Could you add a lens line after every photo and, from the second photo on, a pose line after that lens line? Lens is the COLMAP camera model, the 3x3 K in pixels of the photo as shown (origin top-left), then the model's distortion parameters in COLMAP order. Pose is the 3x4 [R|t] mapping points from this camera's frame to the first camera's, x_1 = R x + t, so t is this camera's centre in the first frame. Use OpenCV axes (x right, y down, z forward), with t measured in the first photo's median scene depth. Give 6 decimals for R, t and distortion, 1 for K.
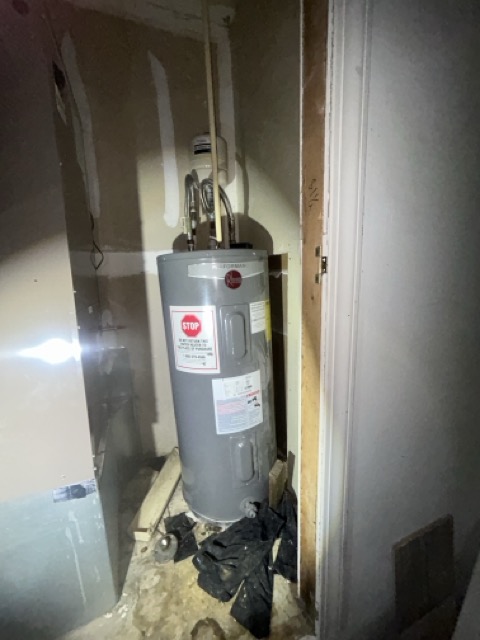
lens RADIAL K [[260.6, 0, 240.0], [0, 260.6, 320.5], [0, 0, 1]] dist [0.000806, 0.000467]
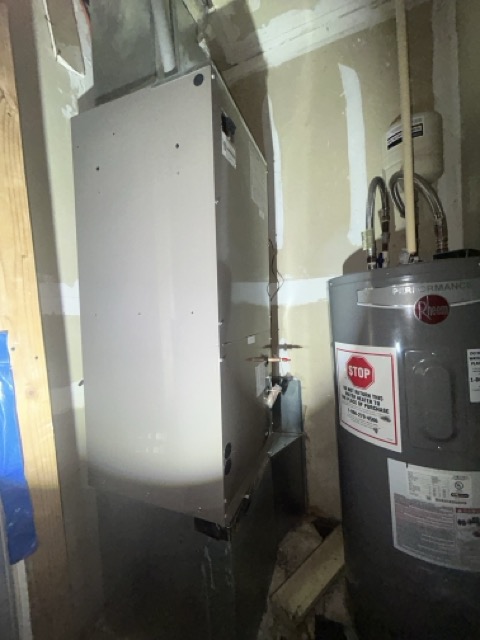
lens RADIAL K [[260.6, 0, 241.0], [0, 260.6, 319.9], [0, 0, 1]] dist [0.000806, 0.000467]
pose [[0.725832, 0.026182, -0.687374, 0.069263], [-0.093206, 0.993803, -0.060567, -0.048540], [0.681528, 0.108028, 0.723774, 0.224787]]
